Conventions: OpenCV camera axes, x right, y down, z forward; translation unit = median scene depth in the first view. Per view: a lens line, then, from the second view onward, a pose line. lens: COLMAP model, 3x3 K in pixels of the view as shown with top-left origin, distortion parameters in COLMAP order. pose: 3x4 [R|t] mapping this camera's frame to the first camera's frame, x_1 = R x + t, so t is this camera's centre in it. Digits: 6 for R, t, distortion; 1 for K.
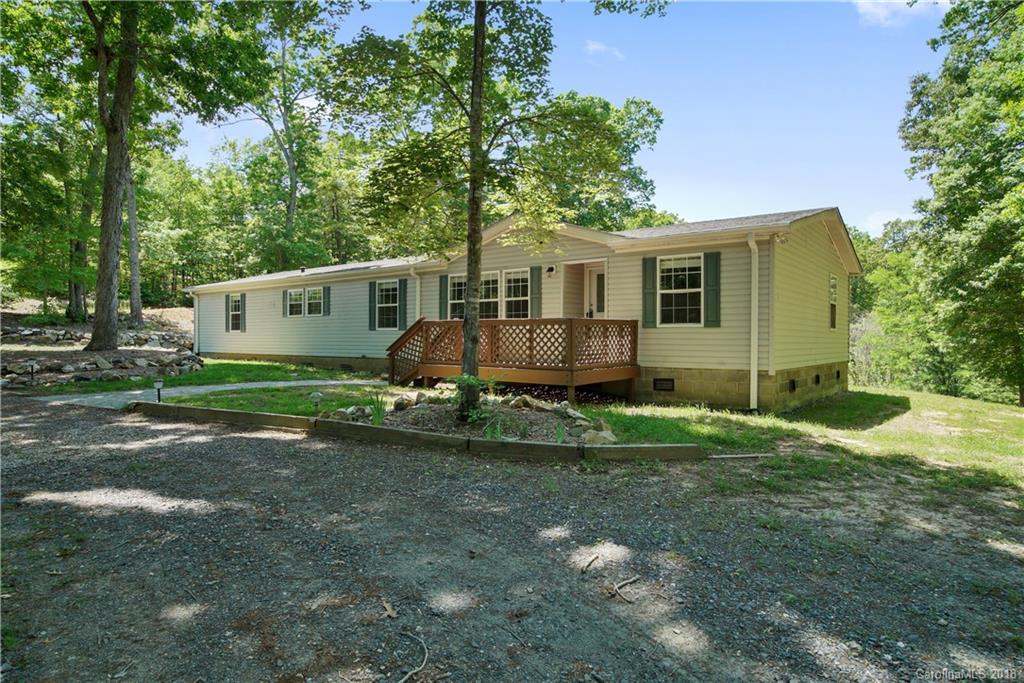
lens RADIAL K [[598.6, 0, 512.0], [0, 598.6, 341.5], [0, 0, 1]] dist [-0.001070, -0.000013]
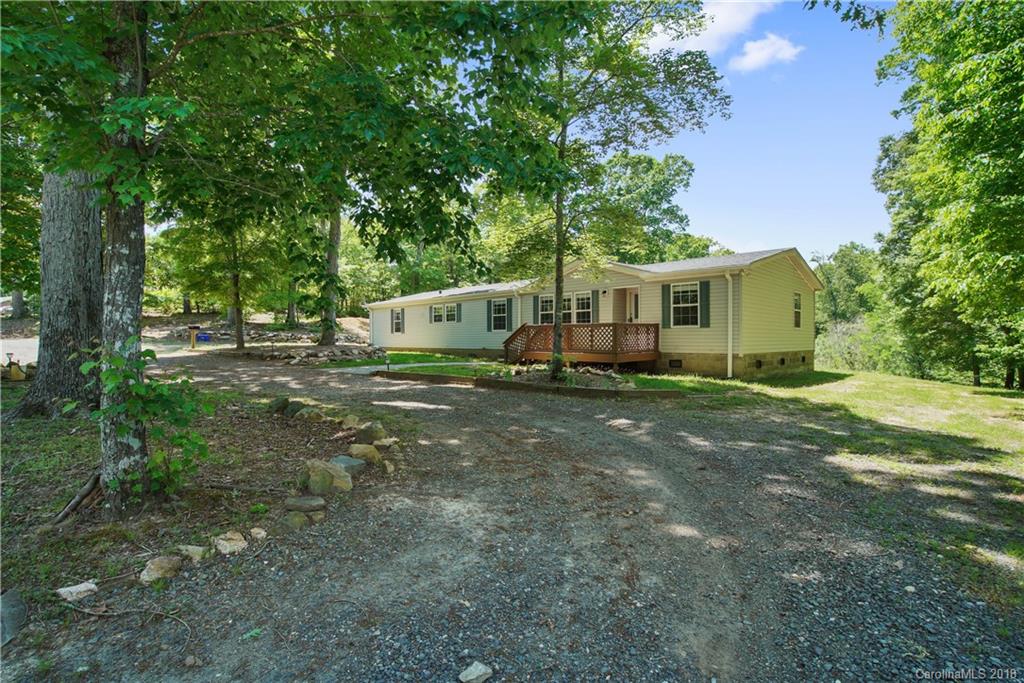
lens RADIAL K [[479.5, 0, 511.4], [0, 479.5, 338.0], [0, 0, 1]] dist [-0.052545, 0.019287]
pose [[0.989937, -0.006573, -0.141359, -0.001427], [0.005866, 0.999968, -0.005417, 0.007116], [0.141390, 0.004533, 0.989944, -0.297583]]
